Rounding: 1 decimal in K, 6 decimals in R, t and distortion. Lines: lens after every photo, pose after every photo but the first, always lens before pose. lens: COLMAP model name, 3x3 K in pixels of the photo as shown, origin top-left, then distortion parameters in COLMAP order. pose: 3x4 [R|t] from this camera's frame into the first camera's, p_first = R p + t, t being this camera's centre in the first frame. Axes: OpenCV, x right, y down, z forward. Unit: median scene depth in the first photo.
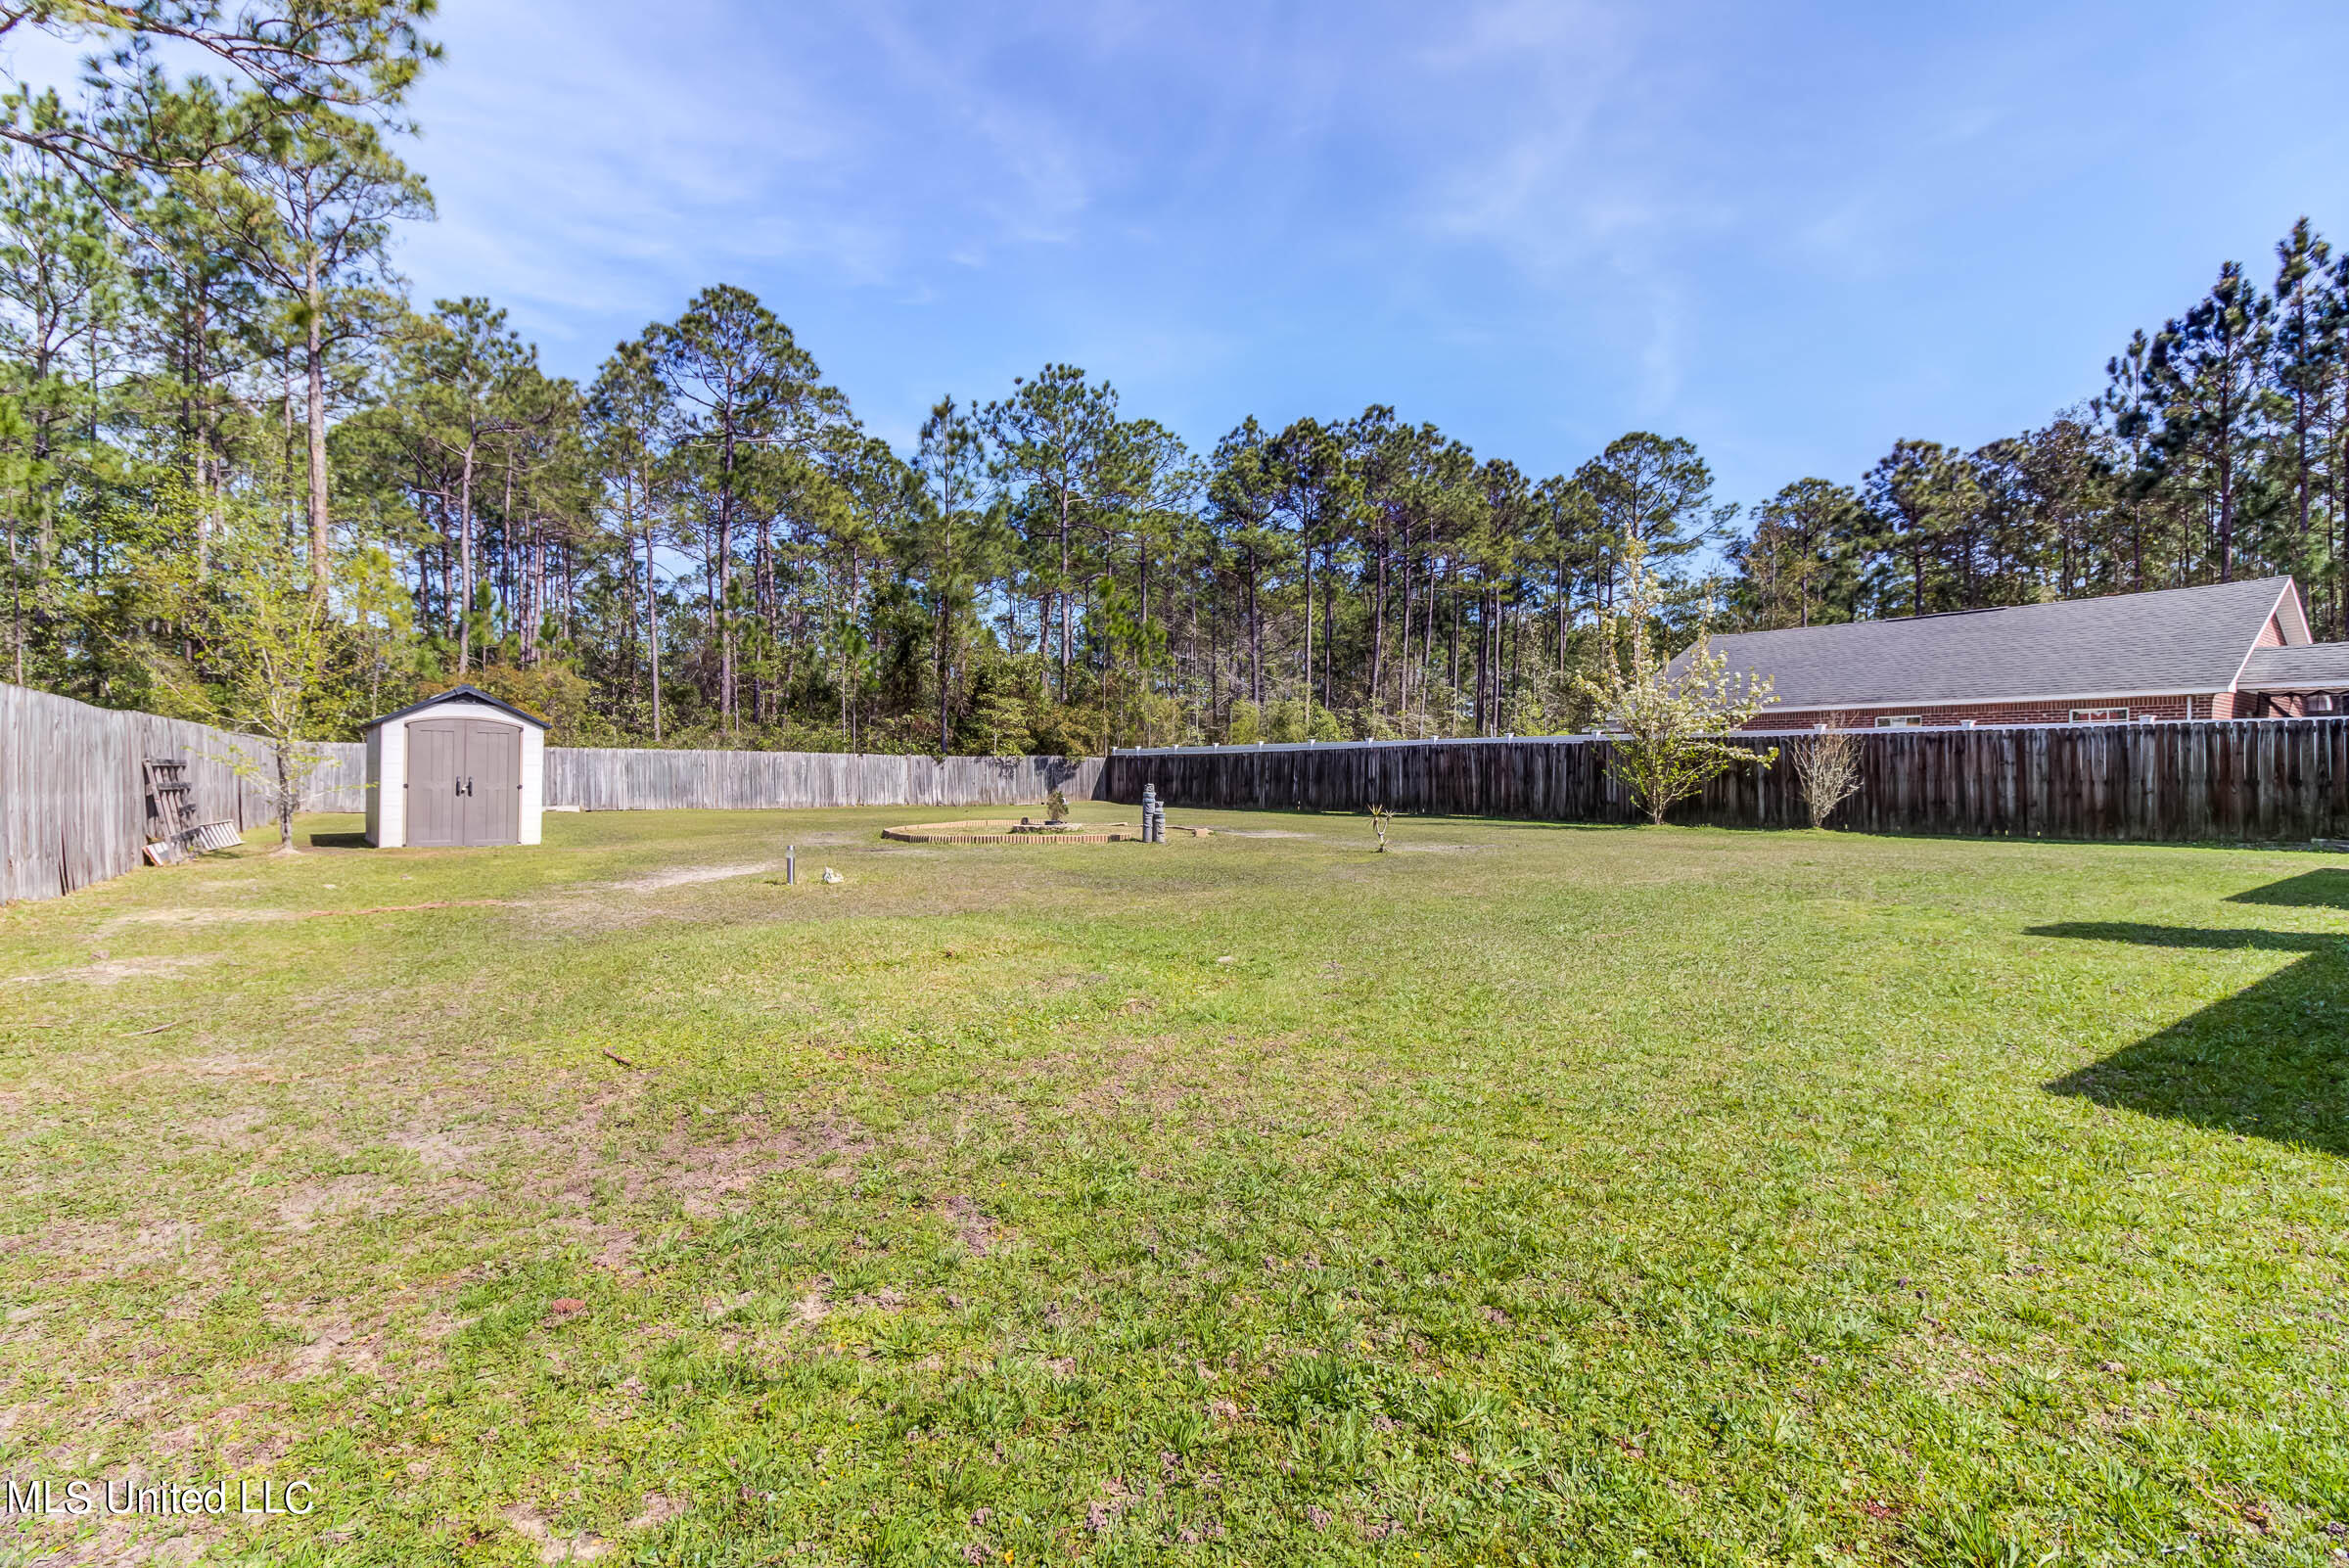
lens RADIAL K [[1061.6, 0, 1183.4], [0, 1061.6, 781.2], [0, 0, 1]] dist [-0.012544, -0.001630]
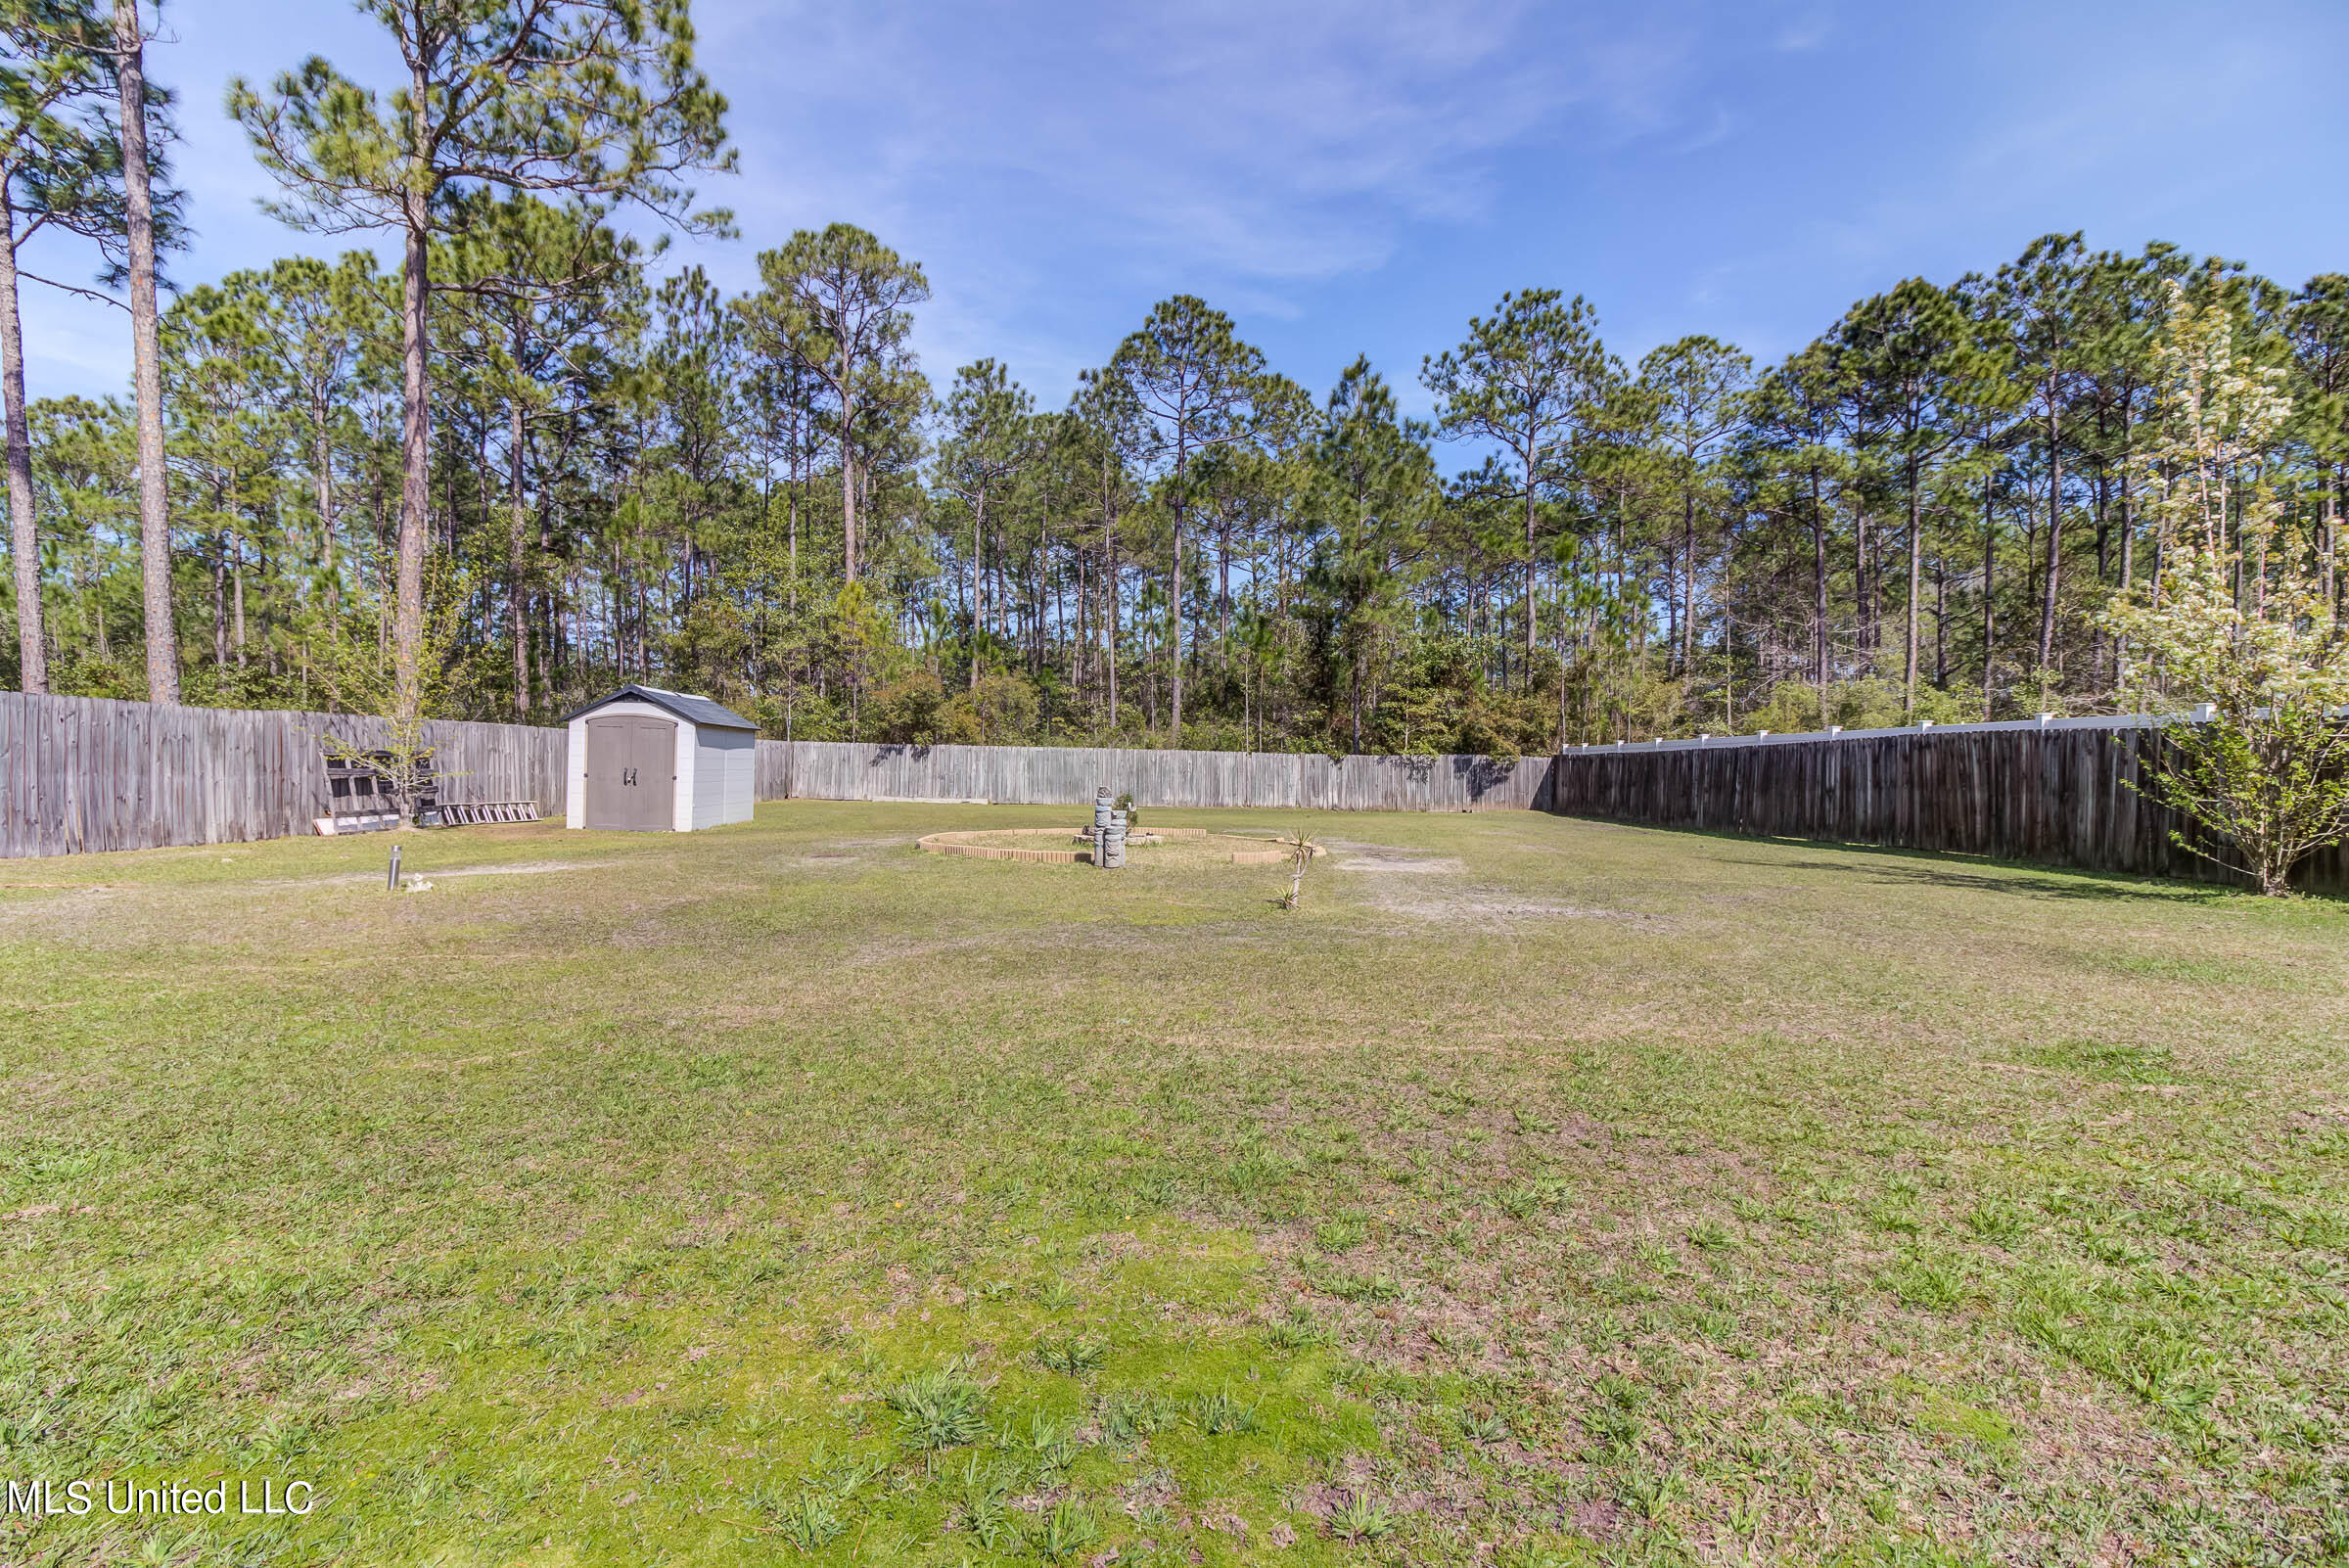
lens RADIAL K [[1061.6, 0, 1172.4], [0, 1061.6, 768.9], [0, 0, 1]] dist [-0.012544, -0.001630]
pose [[0.797616, 0.008941, -0.603099, 0.196427], [-0.018014, 0.999797, -0.009001, -0.001177], [0.602896, 0.018043, 0.797616, 0.194117]]
